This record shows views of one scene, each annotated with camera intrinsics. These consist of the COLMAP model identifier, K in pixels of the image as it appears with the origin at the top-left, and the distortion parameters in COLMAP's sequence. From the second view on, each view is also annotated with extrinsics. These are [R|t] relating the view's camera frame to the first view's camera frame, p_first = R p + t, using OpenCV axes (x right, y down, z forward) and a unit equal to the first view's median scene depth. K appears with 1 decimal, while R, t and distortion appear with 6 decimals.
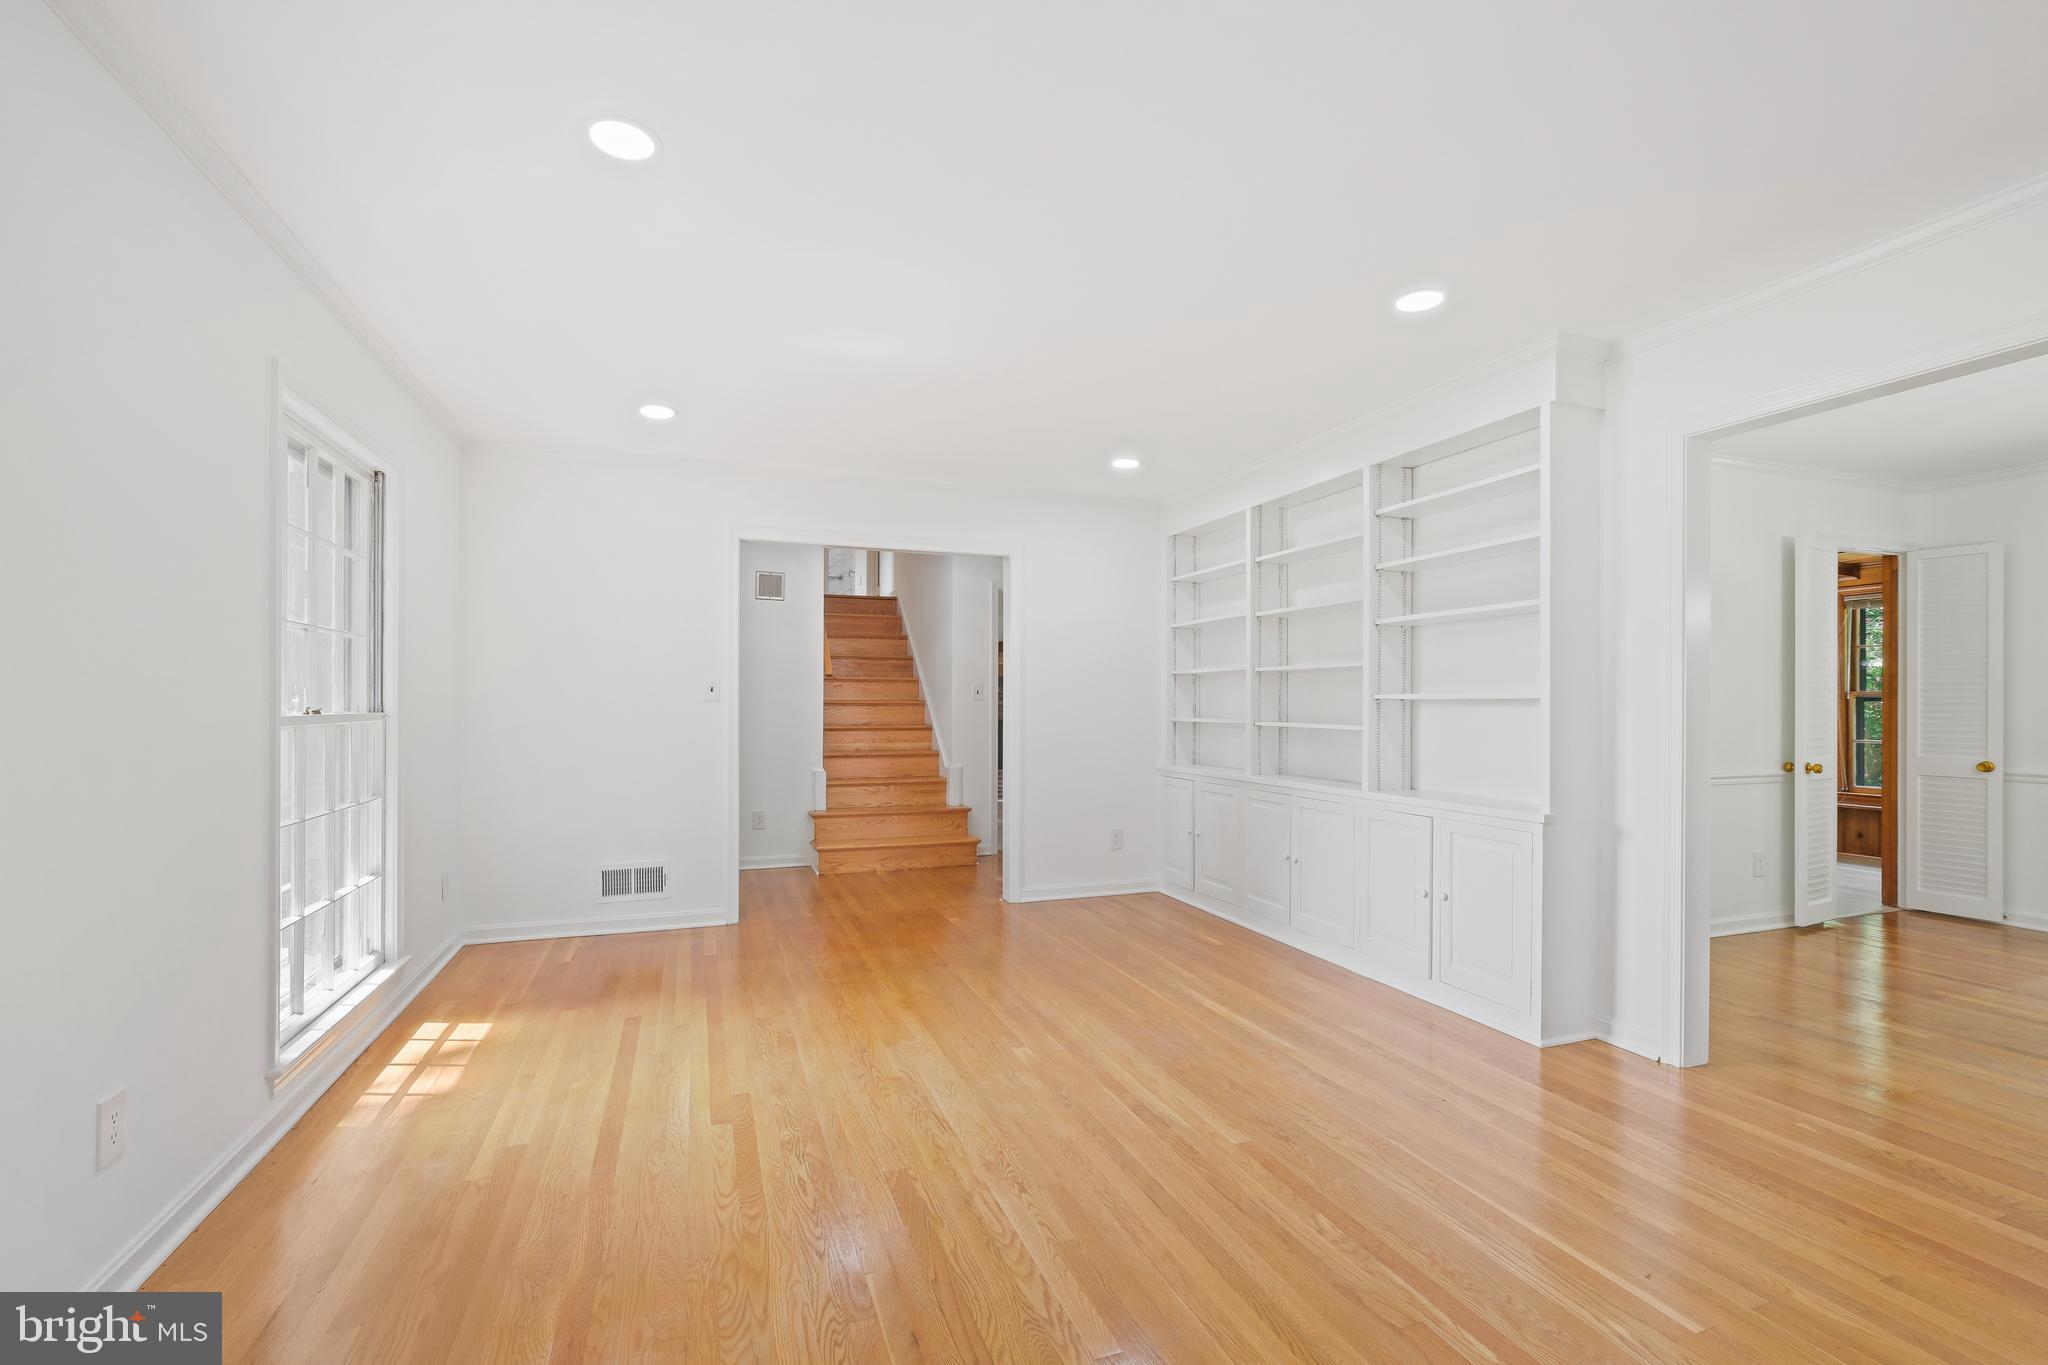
lens RADIAL K [[898.0, 0, 1022.9], [0, 898.0, 694.8], [0, 0, 1]] dist [-0.004966, -0.000168]
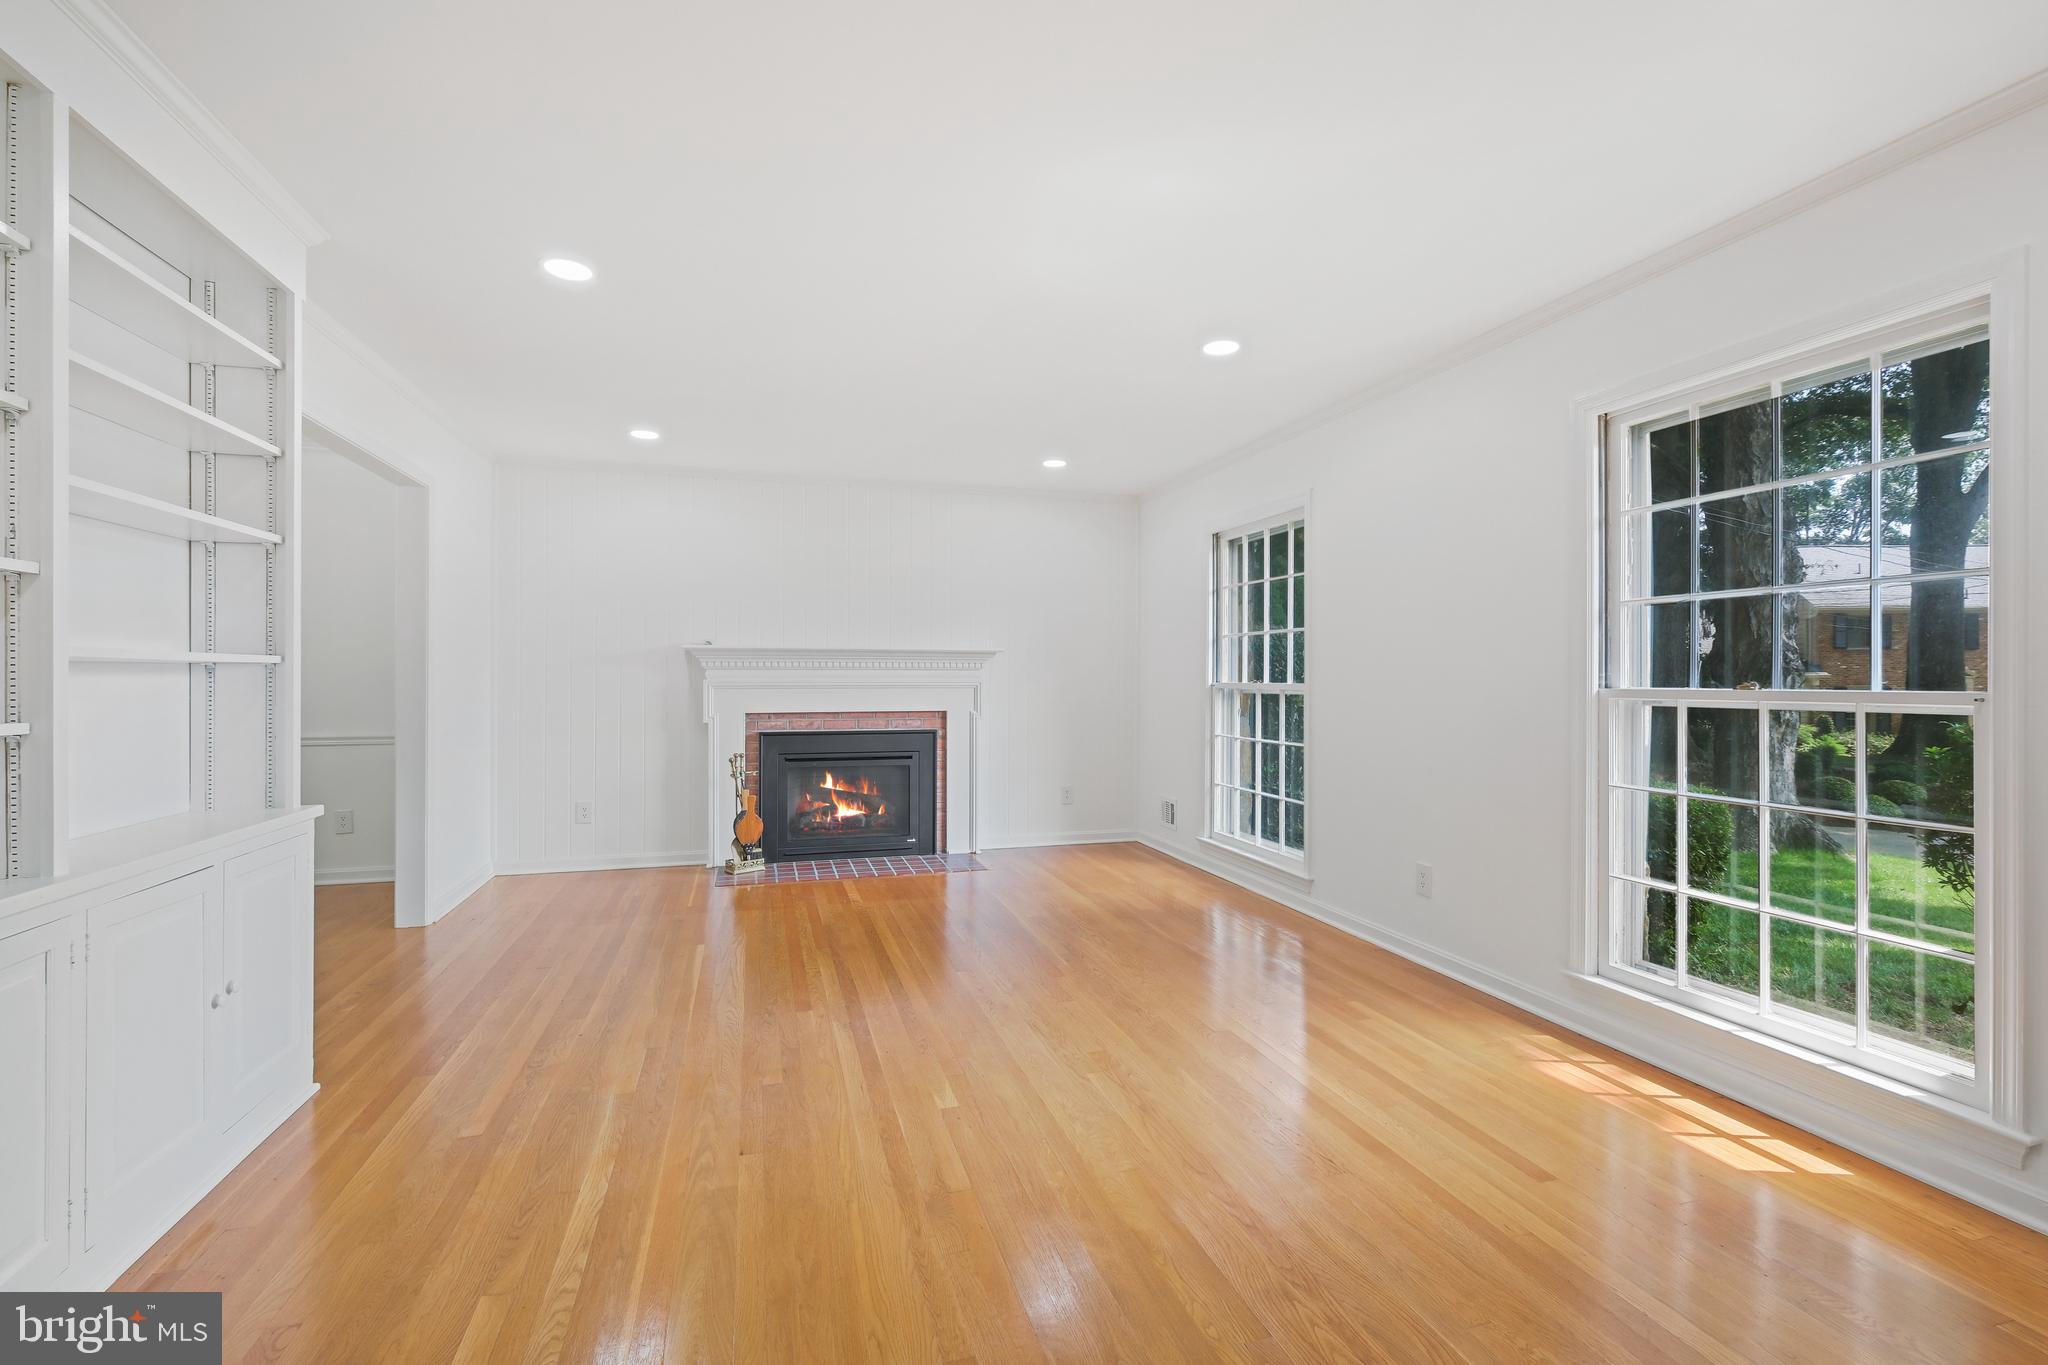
lens RADIAL K [[898.0, 0, 1021.0], [0, 898.0, 670.5], [0, 0, 1]] dist [-0.004966, -0.000168]
pose [[-0.997993, -0.003823, 0.063205, -0.117109], [-0.004703, 0.999894, -0.013777, 0.016591], [-0.063146, -0.014047, -0.997905, 1.793500]]
